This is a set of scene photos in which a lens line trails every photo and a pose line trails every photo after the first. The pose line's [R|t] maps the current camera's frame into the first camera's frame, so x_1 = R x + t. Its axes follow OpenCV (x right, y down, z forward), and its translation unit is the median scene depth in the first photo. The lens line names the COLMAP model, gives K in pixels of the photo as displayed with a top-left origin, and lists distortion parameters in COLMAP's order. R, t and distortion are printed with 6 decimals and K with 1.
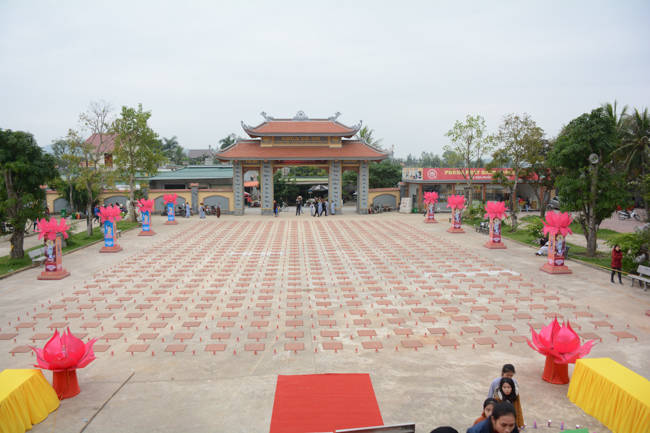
lens RADIAL K [[503.0, 0, 324.2], [0, 503.0, 207.5], [0, 0, 1]] dist [-0.158042, 0.111297]
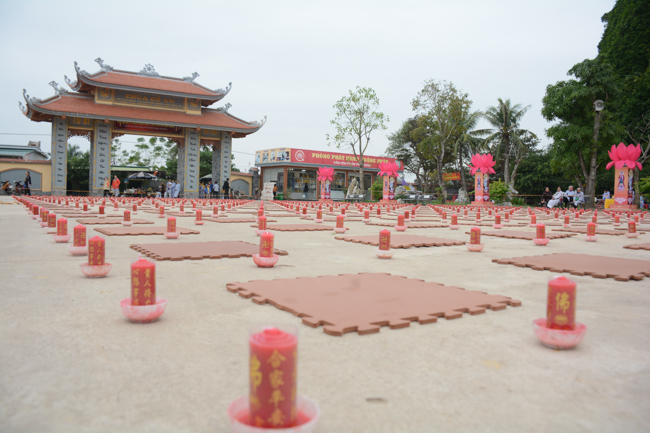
lens RADIAL K [[503.0, 0, 324.2], [0, 503.0, 207.5], [0, 0, 1]] dist [-0.158042, 0.111297]
pose [[0.864221, 0.015673, 0.502868, -0.190413], [0.012088, 0.998579, -0.051898, 0.070445], [-0.502967, 0.050931, 0.862804, 0.226014]]
